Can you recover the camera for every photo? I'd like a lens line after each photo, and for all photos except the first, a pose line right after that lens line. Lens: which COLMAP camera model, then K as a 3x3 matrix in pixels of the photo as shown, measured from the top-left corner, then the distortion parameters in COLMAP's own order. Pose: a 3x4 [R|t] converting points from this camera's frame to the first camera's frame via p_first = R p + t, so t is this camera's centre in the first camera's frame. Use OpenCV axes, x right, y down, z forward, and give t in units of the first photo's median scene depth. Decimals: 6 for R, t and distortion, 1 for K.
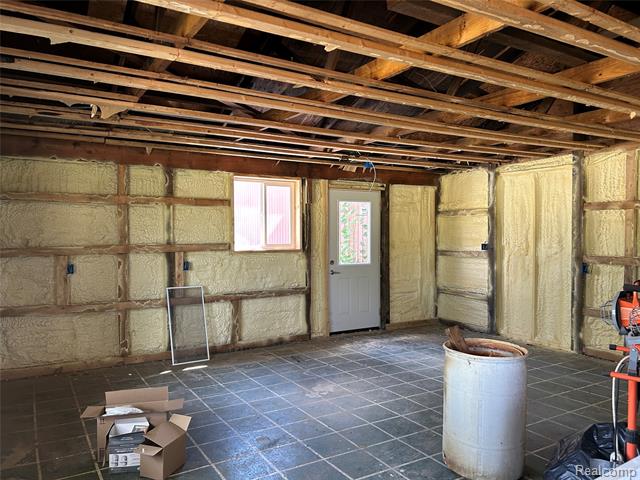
lens RADIAL K [[482.3, 0, 319.4], [0, 482.3, 240.6], [0, 0, 1]] dist [0.039850, -0.041881]
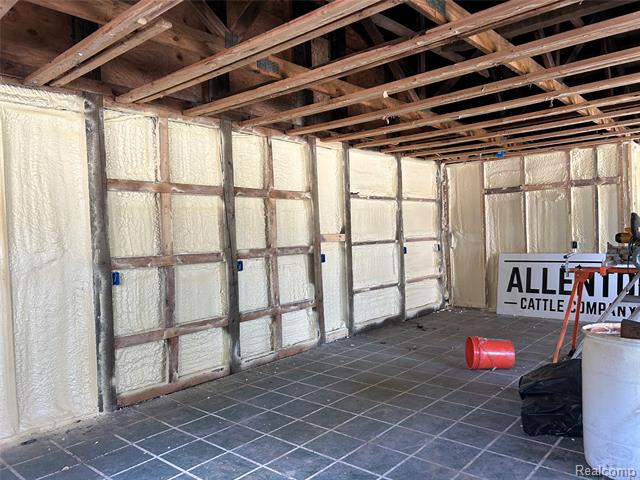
lens RADIAL K [[482.3, 0, 317.6], [0, 482.3, 239.5], [0, 0, 1]] dist [0.039850, -0.041881]
pose [[-0.298425, -0.008926, 0.954391, -0.158956], [0.047438, 0.998582, 0.024172, 0.002292], [-0.953253, 0.052488, -0.297578, 0.906808]]
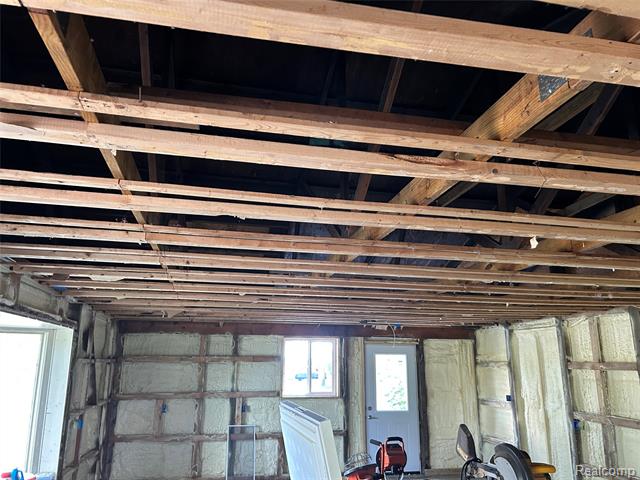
lens RADIAL K [[482.3, 0, 319.3], [0, 482.3, 237.7], [0, 0, 1]] dist [0.039850, -0.041881]
pose [[0.947701, -0.074130, -0.310432, 0.361787], [-0.011879, 0.963786, -0.266413, -0.046752], [0.318939, 0.256167, 0.912500, -0.274459]]
